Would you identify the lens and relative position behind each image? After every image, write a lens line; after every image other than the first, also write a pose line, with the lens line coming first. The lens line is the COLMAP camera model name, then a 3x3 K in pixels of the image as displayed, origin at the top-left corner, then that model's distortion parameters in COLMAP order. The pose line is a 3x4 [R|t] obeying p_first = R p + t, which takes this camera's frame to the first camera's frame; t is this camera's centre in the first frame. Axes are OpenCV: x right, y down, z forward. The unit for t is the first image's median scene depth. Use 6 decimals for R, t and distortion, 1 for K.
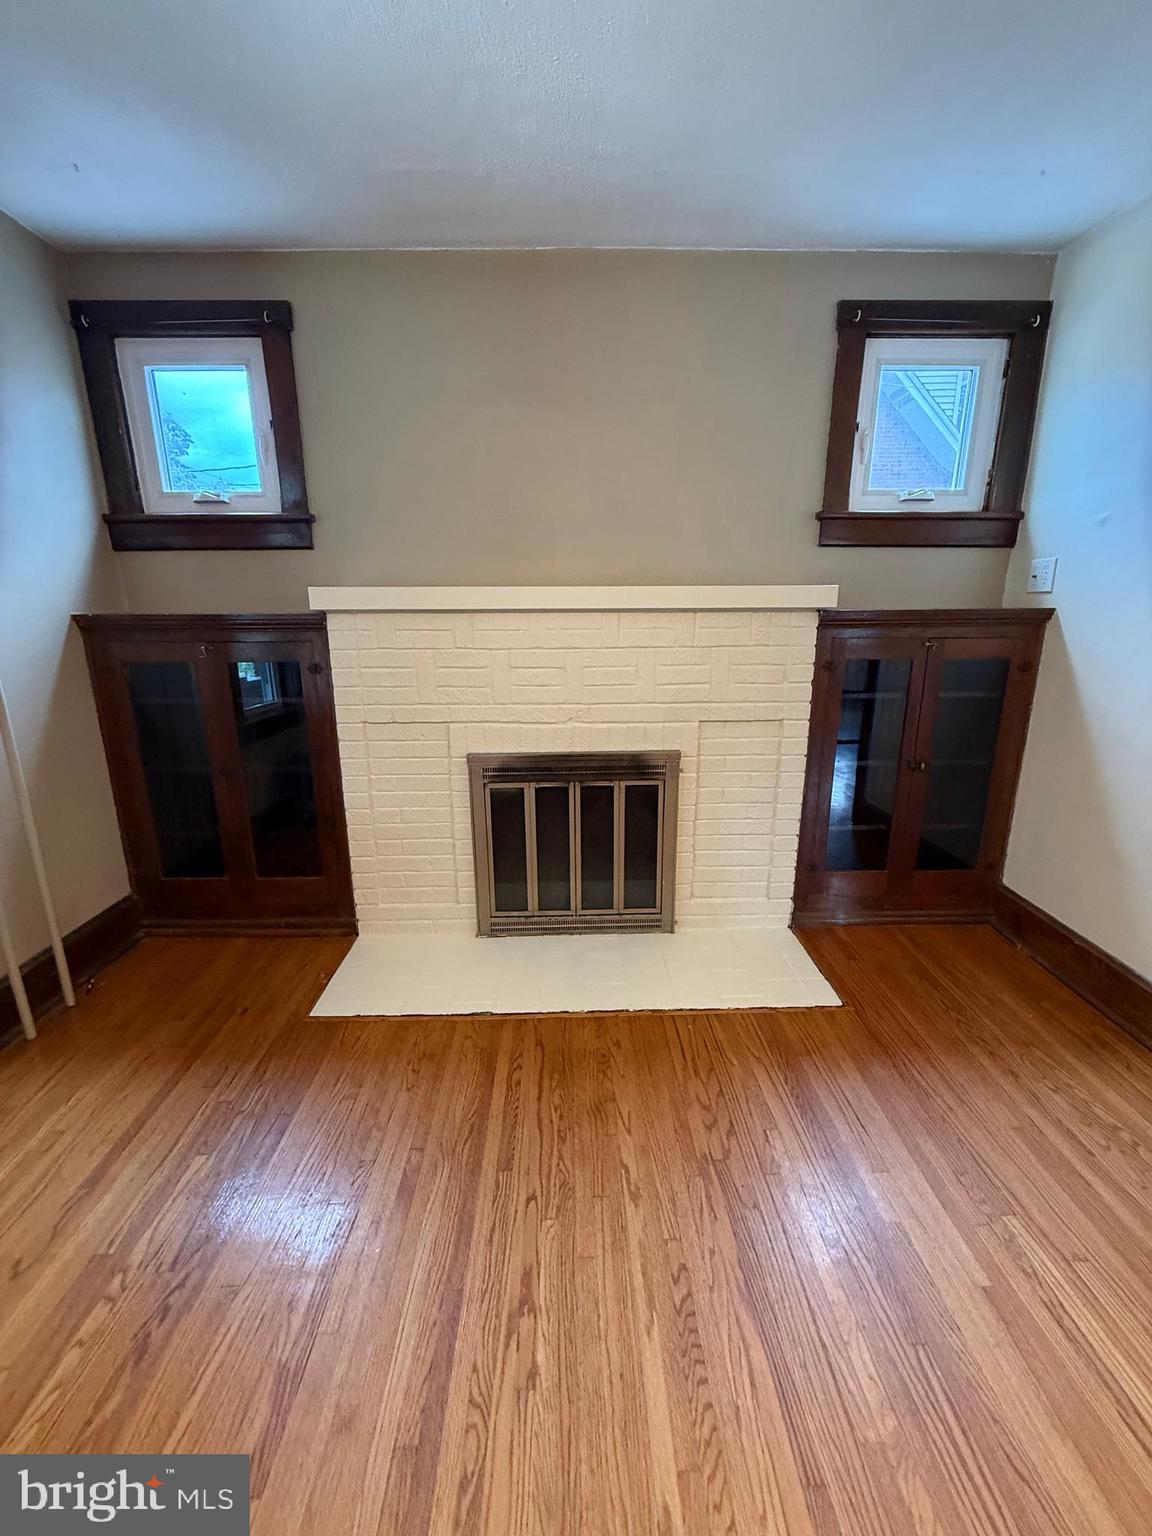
lens RADIAL K [[618.9, 0, 576.0], [0, 618.9, 768.0], [0, 0, 1]] dist [0.000227, 0.000232]
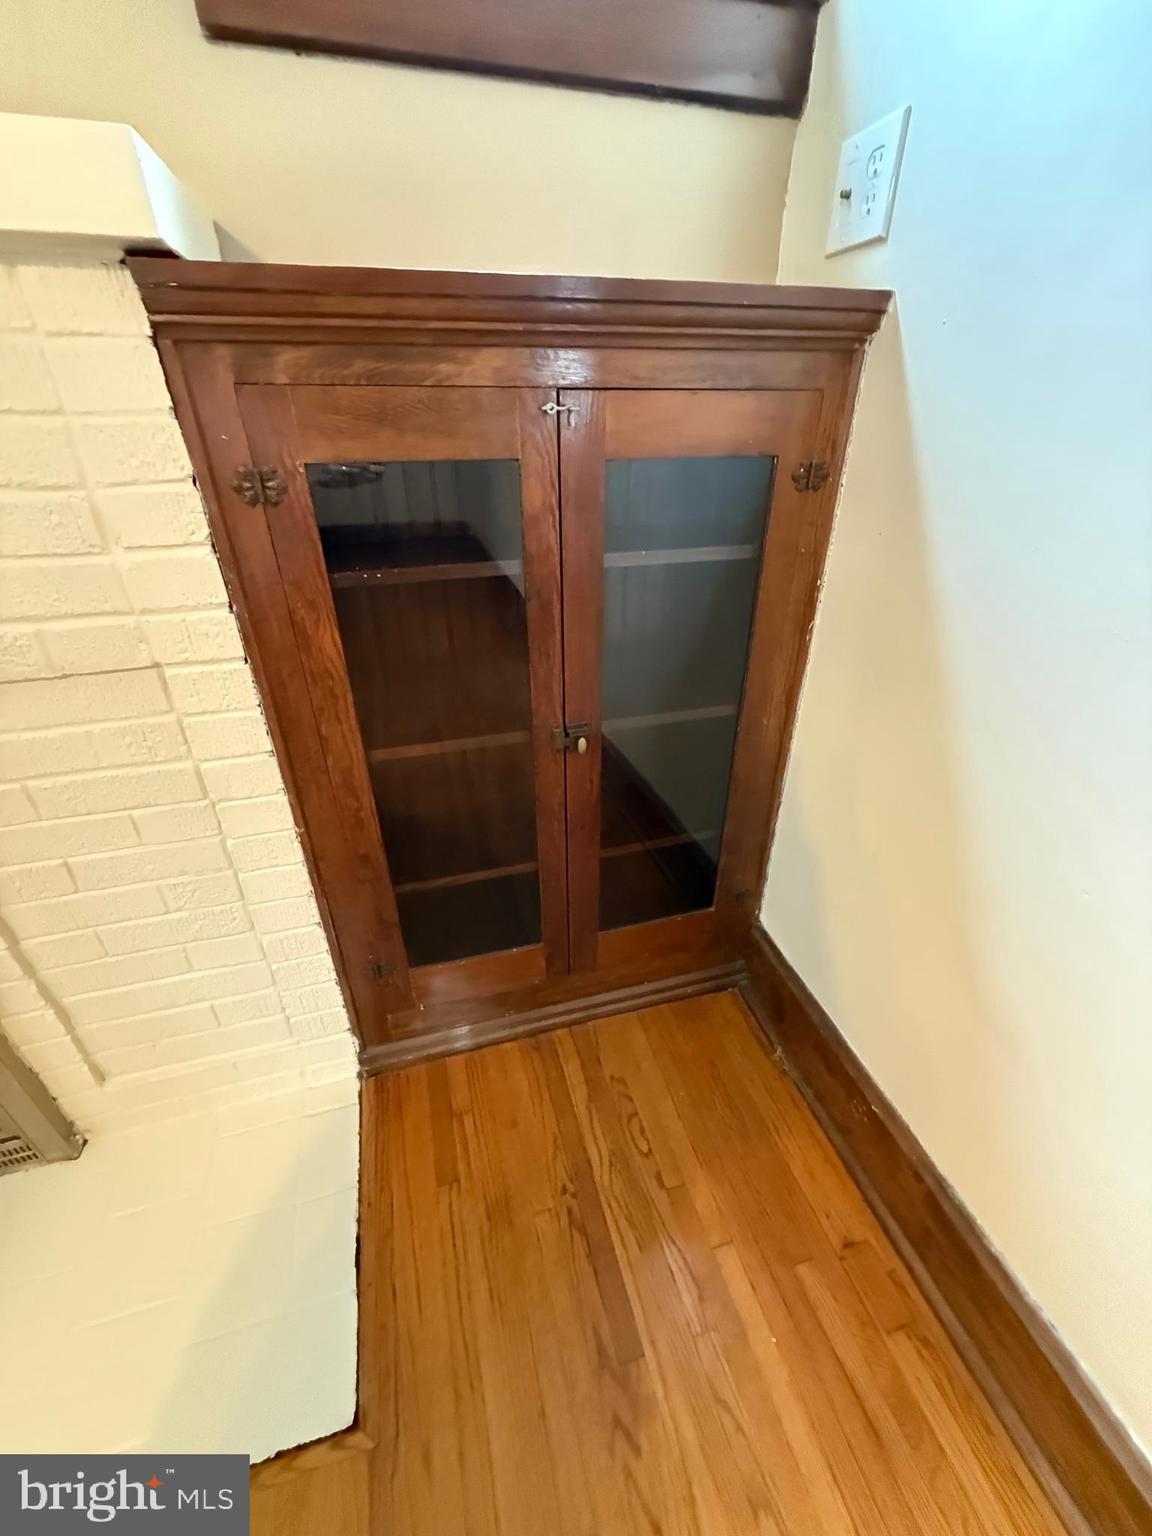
lens RADIAL K [[620.8, 0, 575.7], [0, 620.8, 776.8], [0, 0, 1]] dist [-0.000049, 0.000420]
pose [[0.967982, -0.126711, 0.216690, 0.480478], [0.062098, 0.957290, 0.282382, -0.103254], [-0.243216, -0.259885, 0.934508, 0.630628]]
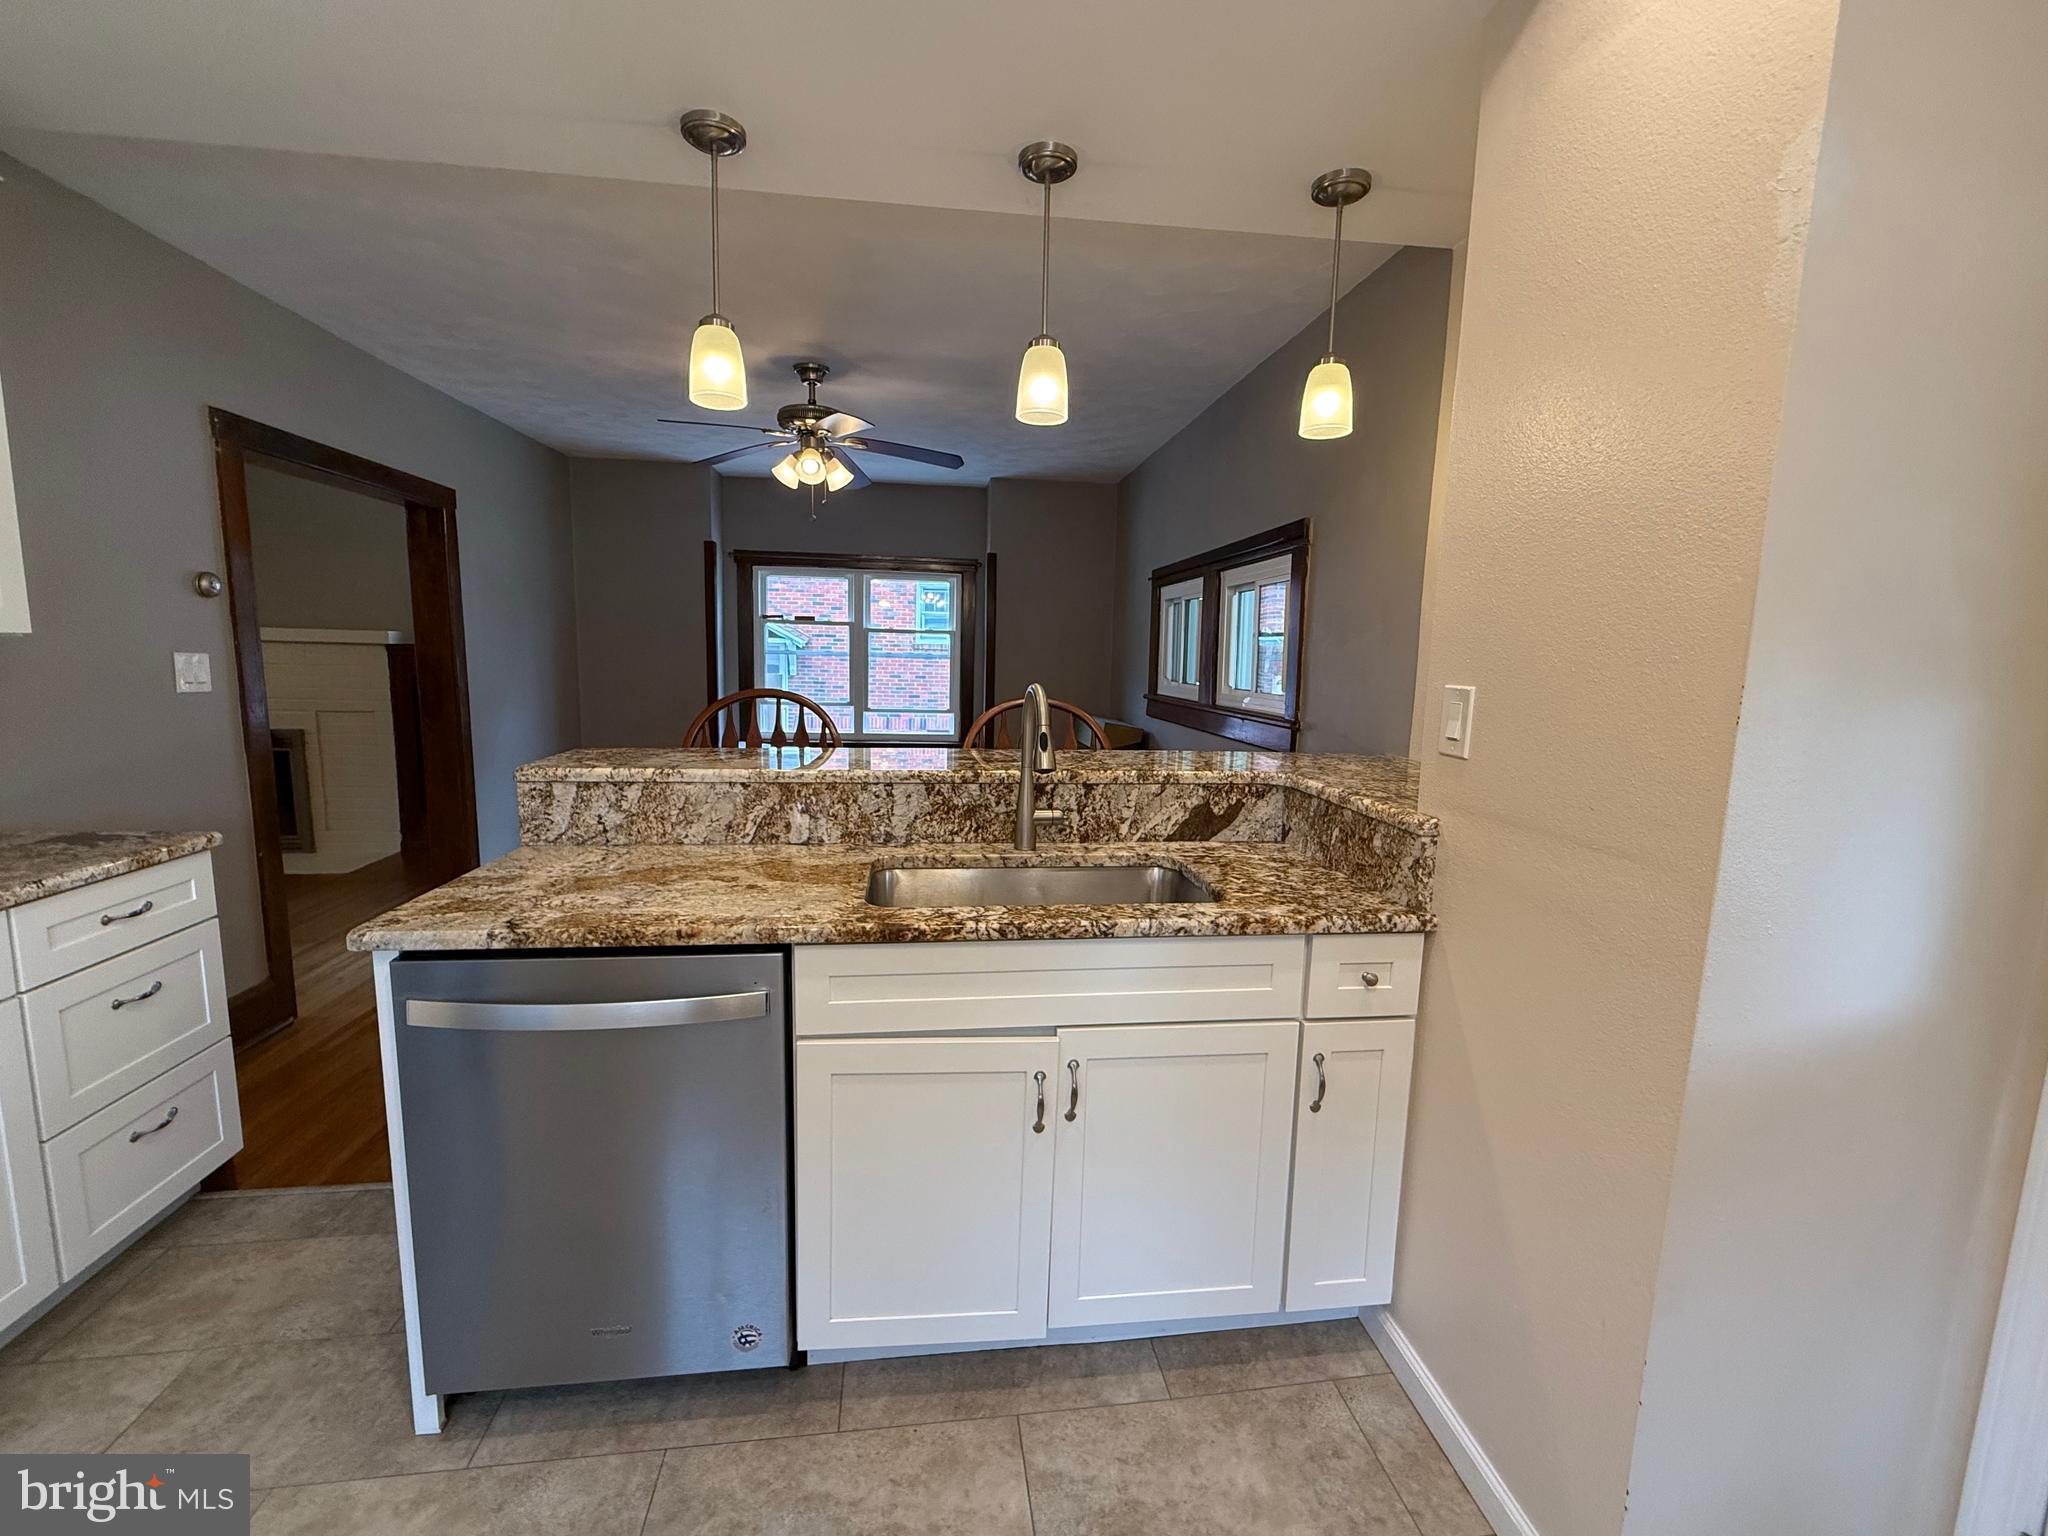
lens RADIAL K [[827.7, 0, 1017.4], [0, 827.7, 774.8], [0, 0, 1]] dist [-0.000049, 0.000420]
pose [[0.993346, 0.014853, 0.114204, 1.789377], [-0.002382, 0.994086, -0.108573, 0.320369], [-0.115141, 0.107579, 0.987507, -1.324999]]
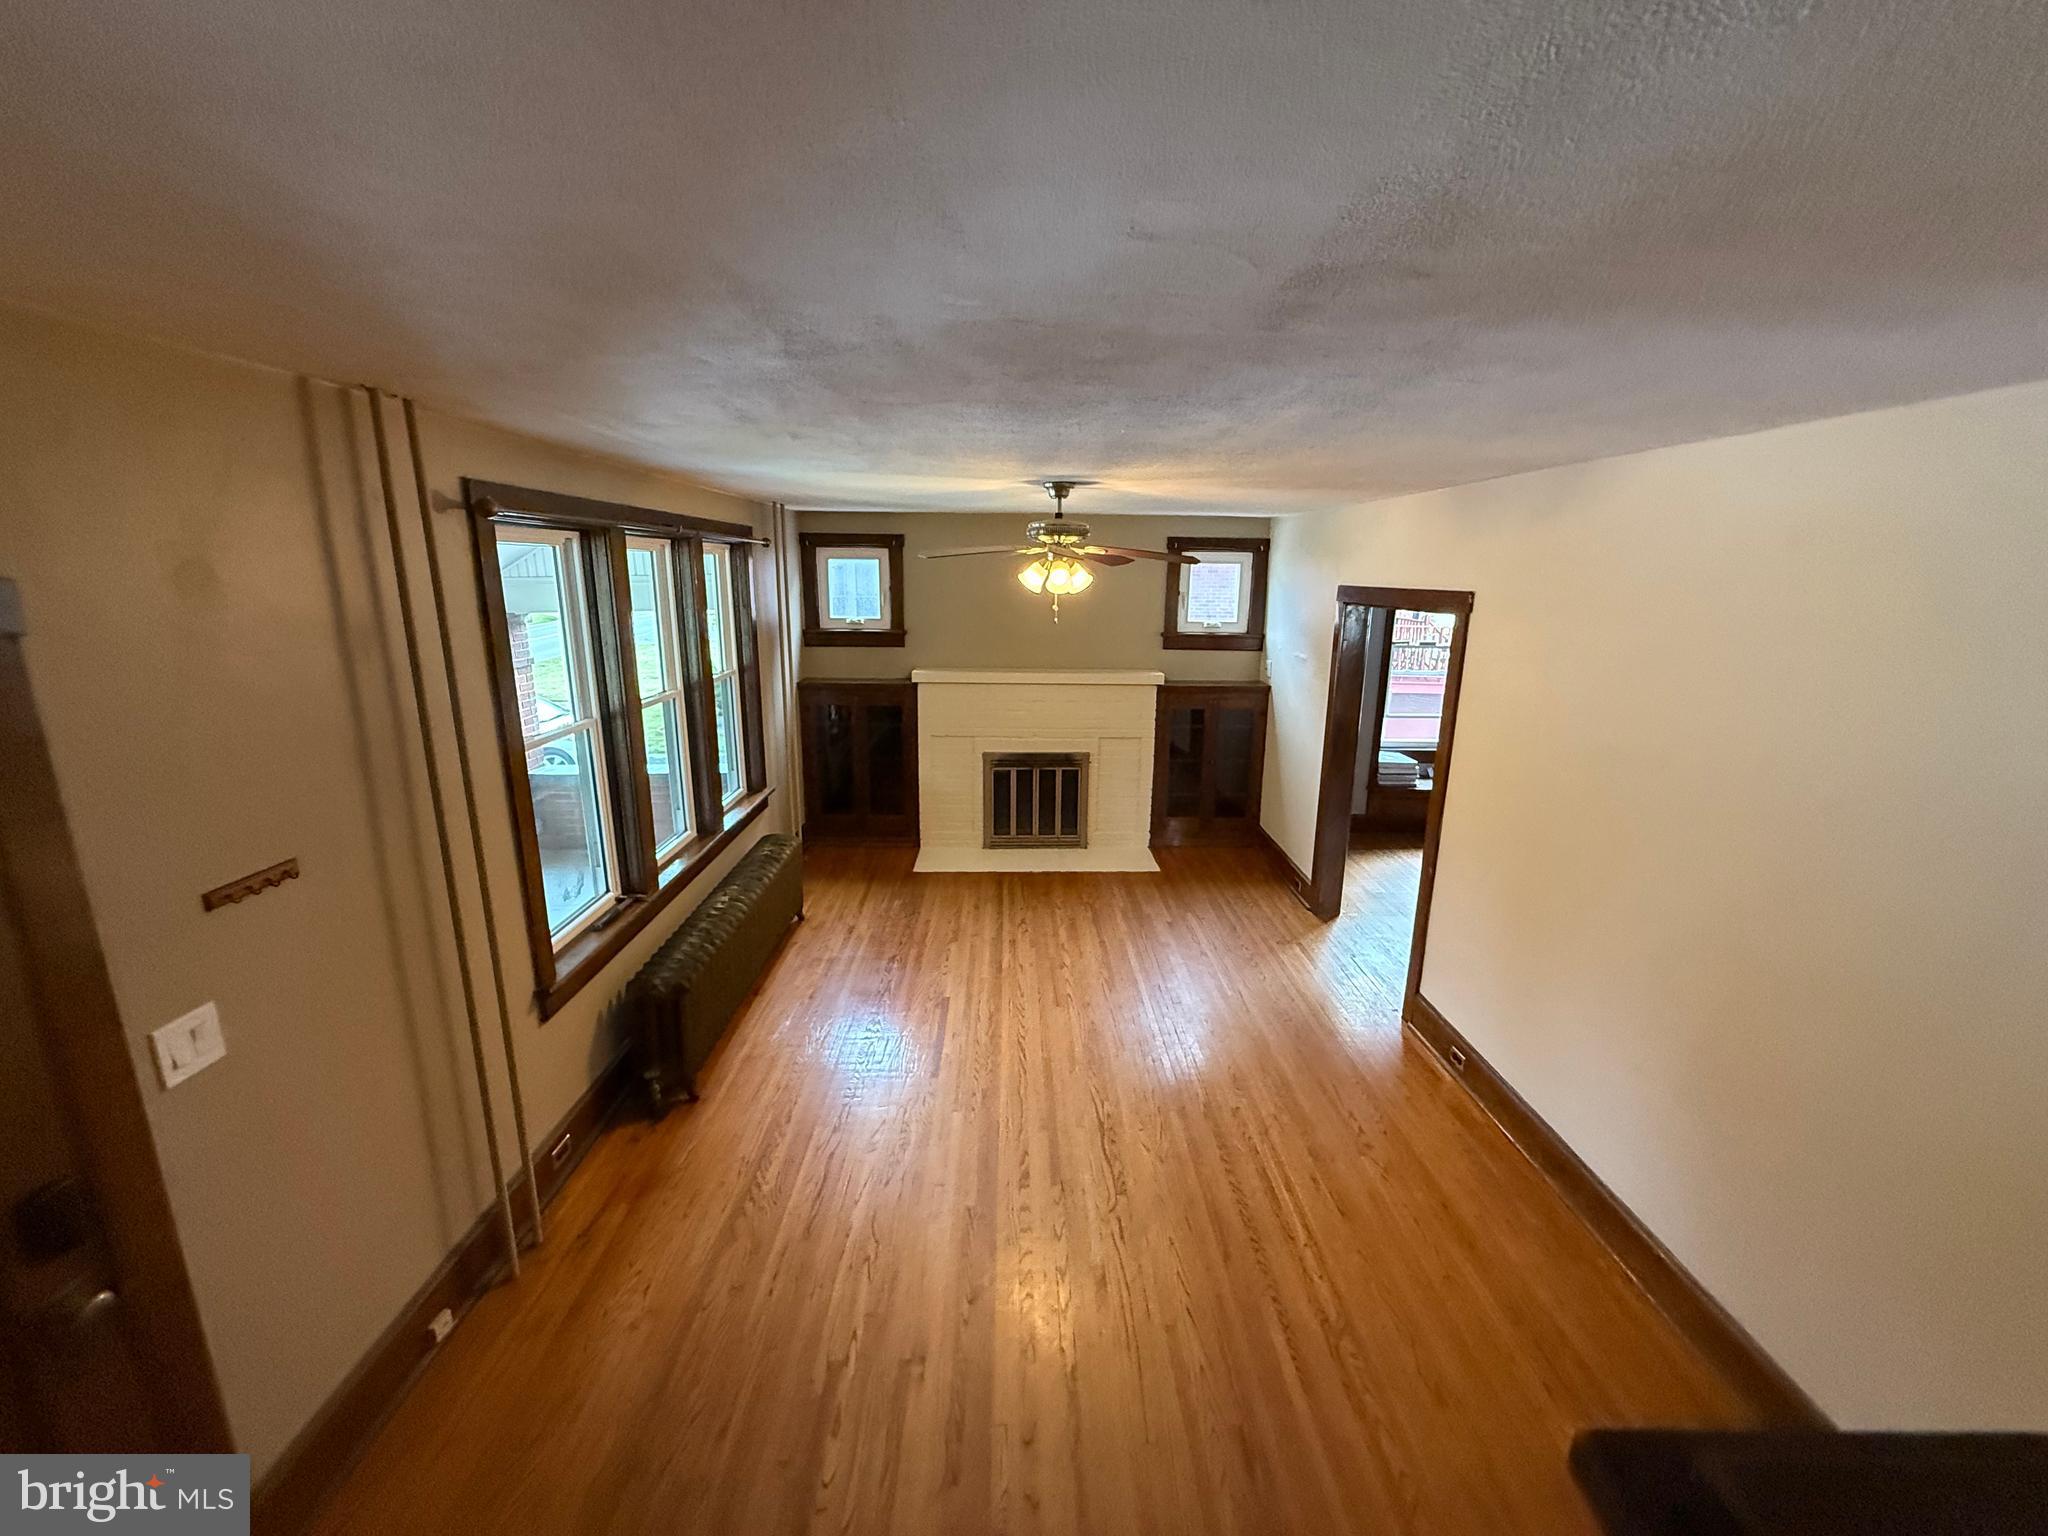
lens RADIAL K [[825.2, 0, 1016.4], [0, 825.2, 773.6], [0, 0, 1]] dist [0.000227, 0.000232]
pose [[0.999870, 0.015873, -0.002768, -0.060466], [-0.015909, 0.999781, -0.013621, 0.081293], [0.002551, 0.013663, 0.999903, -1.688984]]
